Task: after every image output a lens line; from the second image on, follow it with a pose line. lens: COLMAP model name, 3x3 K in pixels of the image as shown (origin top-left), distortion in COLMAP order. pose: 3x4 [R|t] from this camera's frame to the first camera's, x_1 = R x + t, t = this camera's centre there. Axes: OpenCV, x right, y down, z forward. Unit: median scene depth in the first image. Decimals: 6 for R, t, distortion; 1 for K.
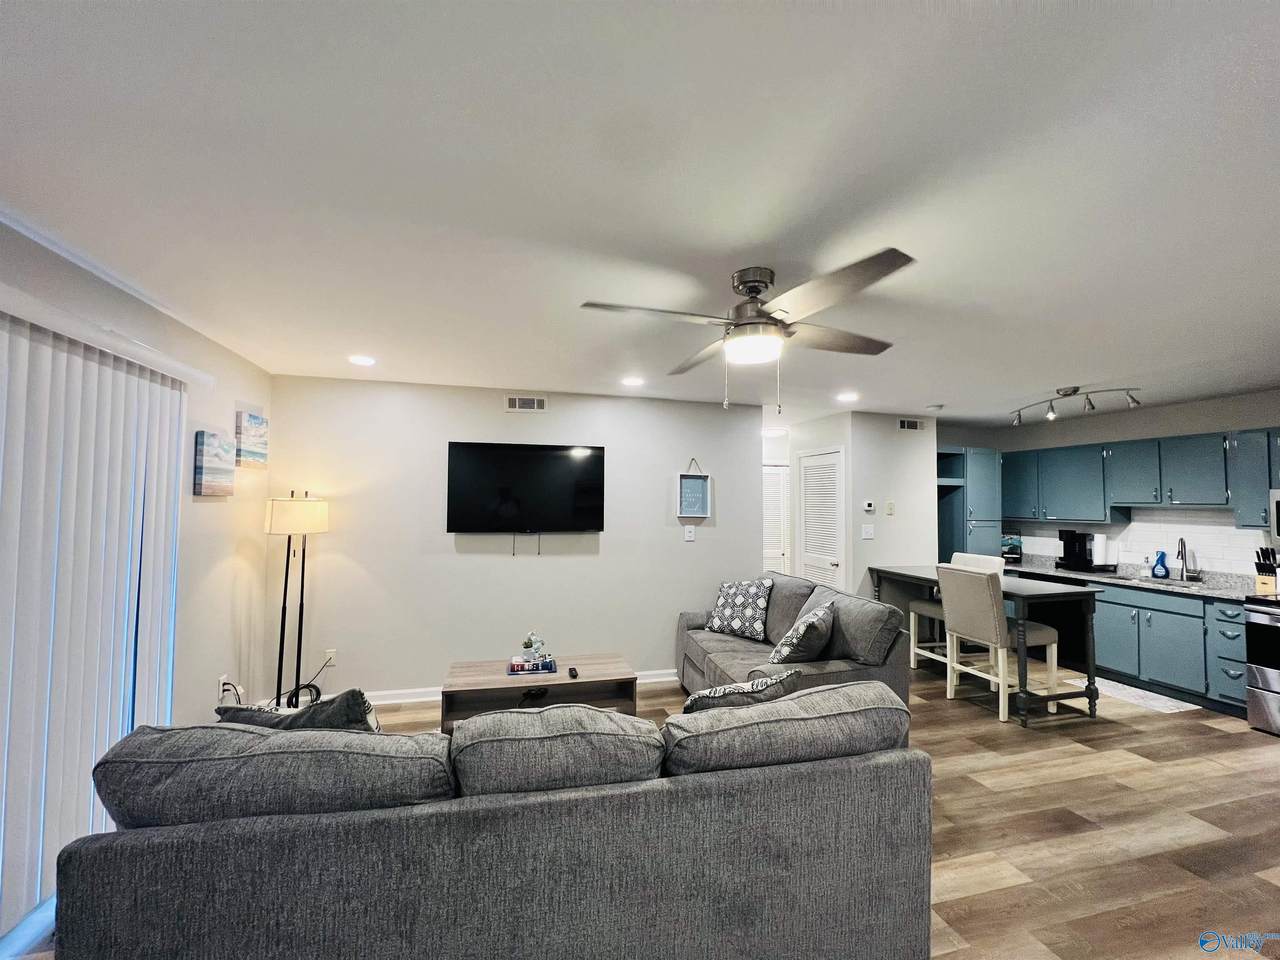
lens RADIAL K [[511.0, 0, 631.9], [0, 511.0, 486.4], [0, 0, 1]] dist [-0.000317, -0.000527]
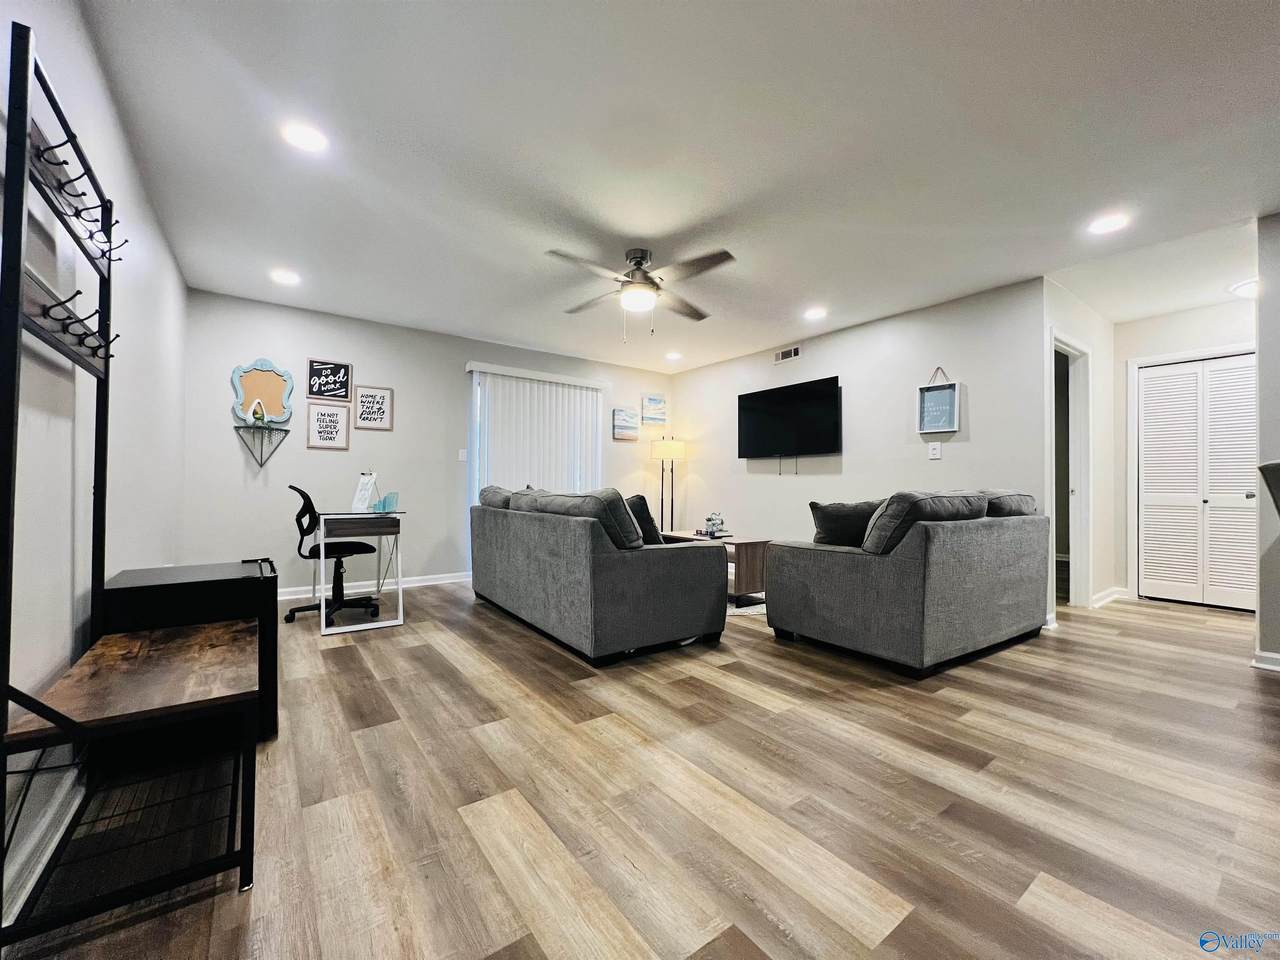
lens RADIAL K [[511.0, 0, 634.4], [0, 511.0, 484.7], [0, 0, 1]] dist [-0.000317, -0.000527]
pose [[0.371522, -0.011626, -0.928351, 0.888914], [0.031187, 0.999514, -0.000037, 0.159404], [0.927900, -0.028939, 0.371704, 0.190287]]
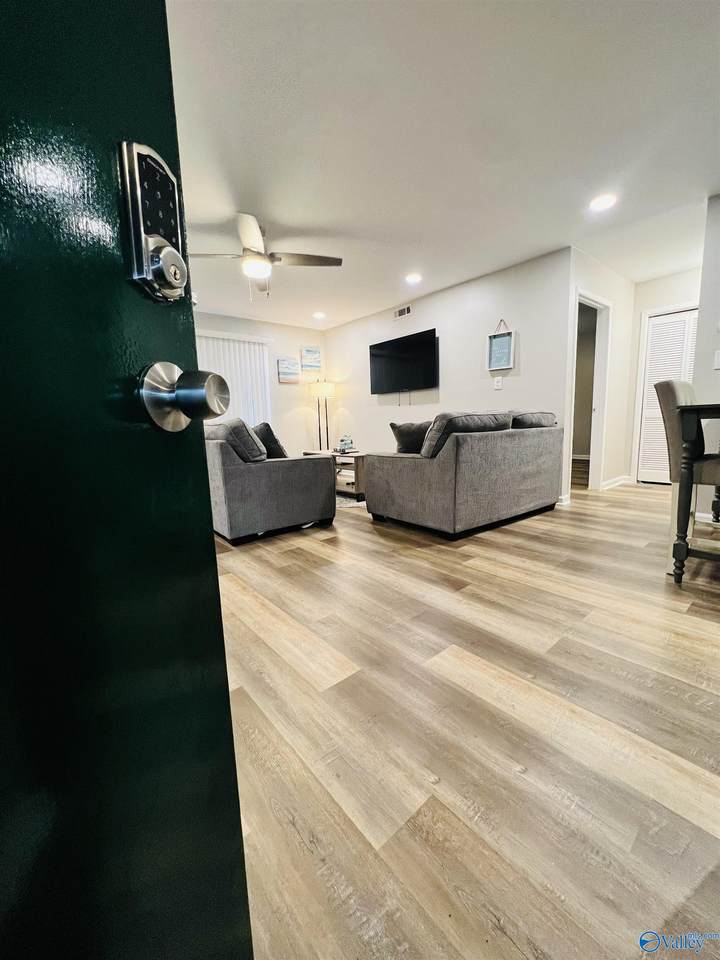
lens RADIAL K [[383.3, 0, 358.9], [0, 383.3, 474.8], [0, 0, 1]] dist [-0.000317, -0.000527]
pose [[0.430273, 0.103282, -0.896771, 0.974236], [0.067445, 0.986978, 0.146032, 0.179694], [0.900176, -0.123316, 0.417704, 0.318876]]
